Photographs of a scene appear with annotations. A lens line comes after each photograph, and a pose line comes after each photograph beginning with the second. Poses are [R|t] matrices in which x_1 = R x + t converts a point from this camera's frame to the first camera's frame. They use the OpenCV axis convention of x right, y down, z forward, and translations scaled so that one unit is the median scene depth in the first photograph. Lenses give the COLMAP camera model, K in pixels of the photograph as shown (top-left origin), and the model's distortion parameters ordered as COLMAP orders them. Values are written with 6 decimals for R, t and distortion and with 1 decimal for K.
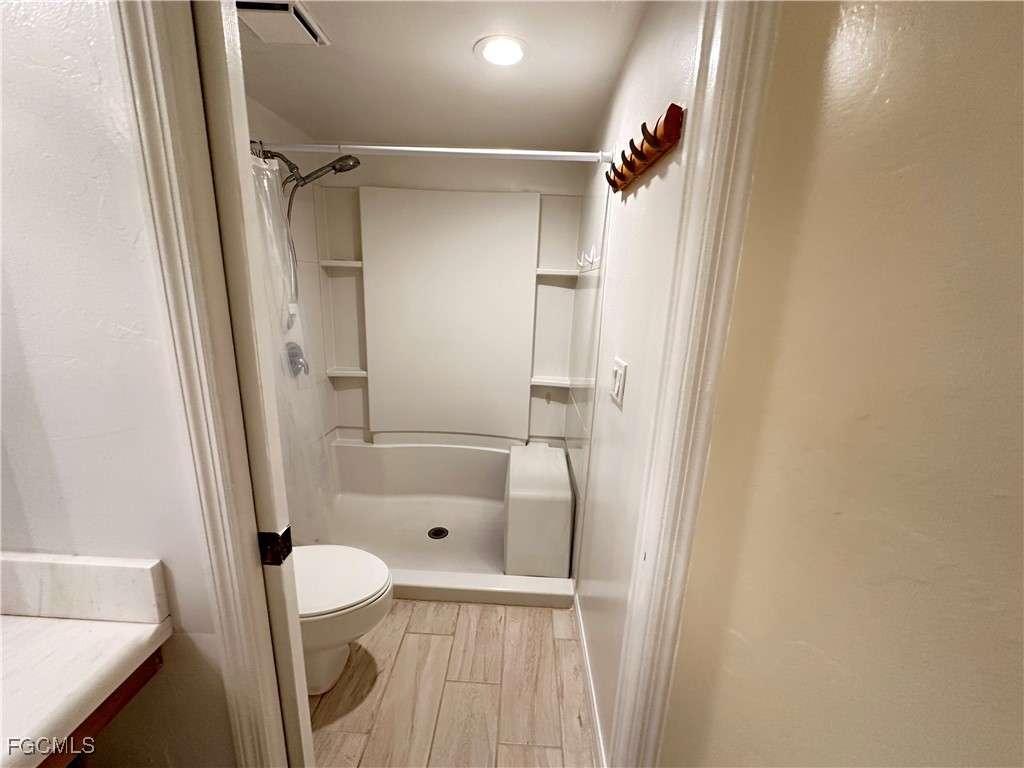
lens RADIAL K [[408.5, 0, 512.8], [0, 408.5, 385.6], [0, 0, 1]] dist [0.001668, 0.000730]
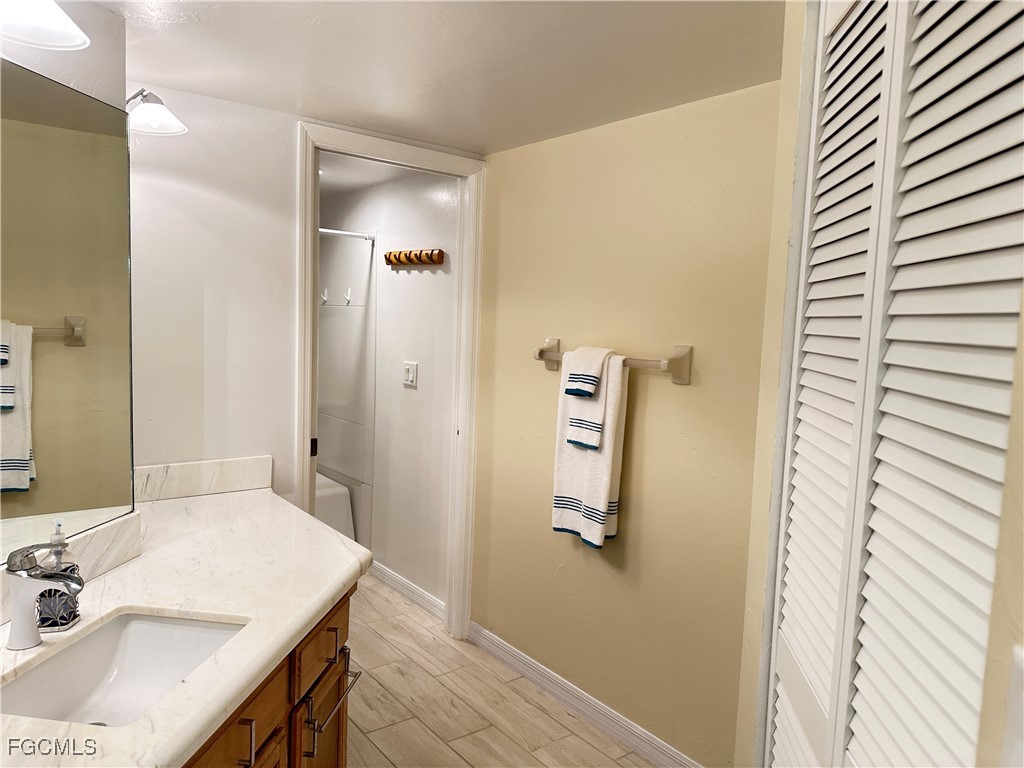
lens RADIAL K [[712.3, 0, 518.1], [0, 712.3, 381.5], [0, 0, 1]] dist [0.128072, -0.214686]
pose [[0.761669, -0.065512, 0.644646, -1.392047], [0.146011, 0.986641, -0.072250, 0.313902], [-0.631301, 0.149156, 0.761059, -1.649537]]
